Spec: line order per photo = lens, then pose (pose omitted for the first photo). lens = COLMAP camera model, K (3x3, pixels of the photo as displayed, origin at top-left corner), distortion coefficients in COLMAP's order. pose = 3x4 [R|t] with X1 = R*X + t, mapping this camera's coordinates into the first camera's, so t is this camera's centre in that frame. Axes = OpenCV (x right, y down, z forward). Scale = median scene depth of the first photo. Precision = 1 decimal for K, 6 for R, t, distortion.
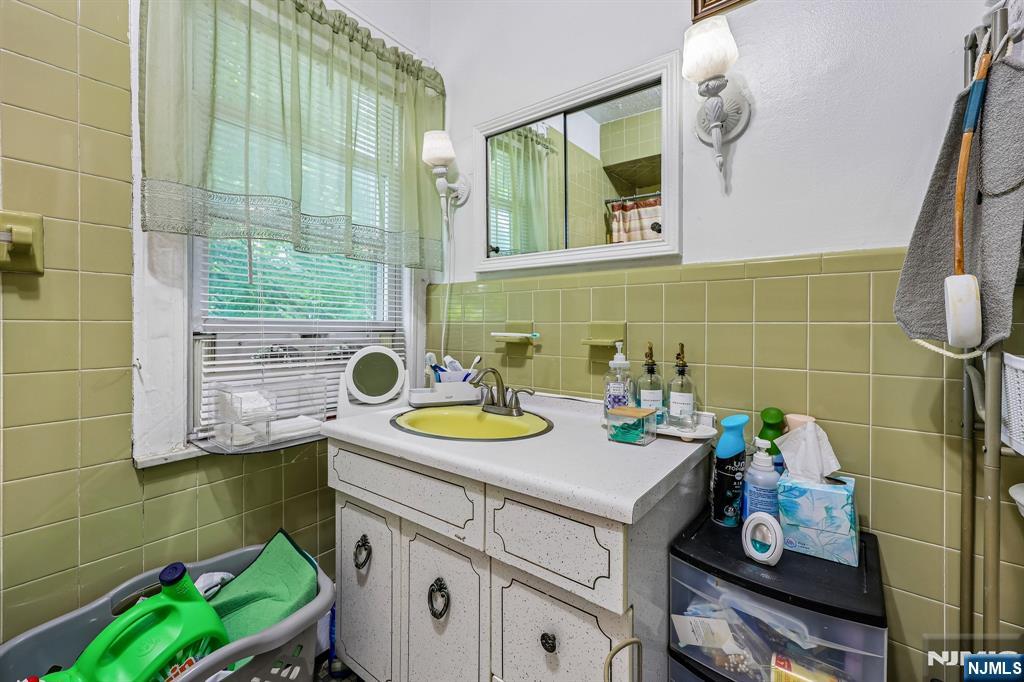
lens RADIAL K [[430.6, 0, 512.5], [0, 430.6, 330.6], [0, 0, 1]] dist [0.000286, 0.000049]
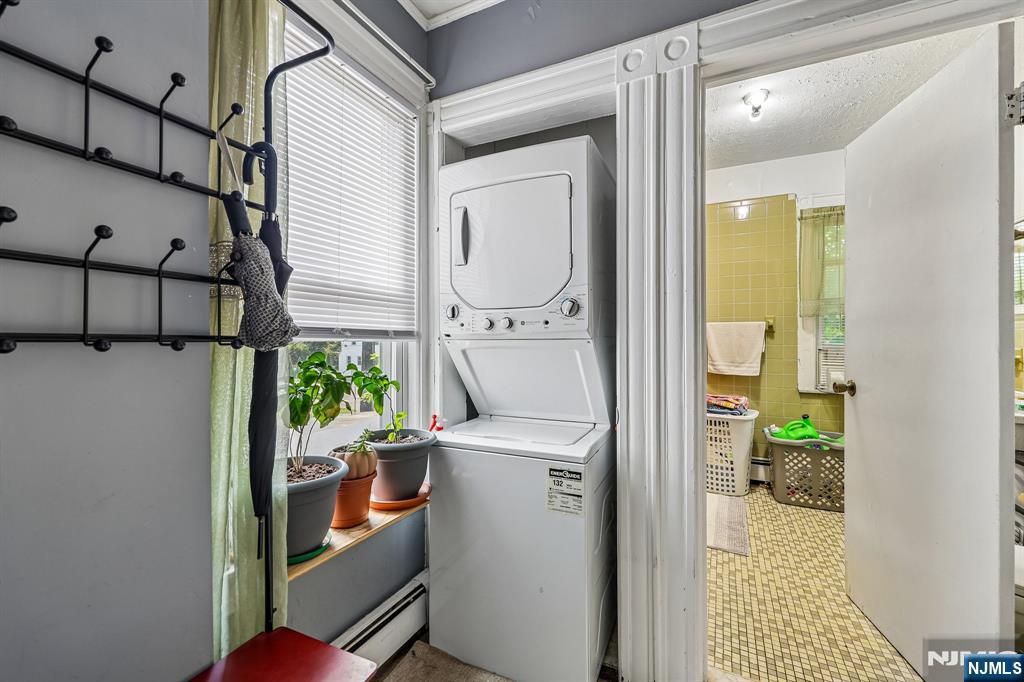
lens RADIAL K [[430.6, 0, 513.0], [0, 430.6, 339.4], [0, 0, 1]] dist [0.000286, 0.000049]
pose [[0.207478, -0.013188, -0.978151, 1.674755], [-0.003223, 0.999894, -0.014165, -0.014127], [0.978234, 0.006092, 0.207413, -1.600415]]
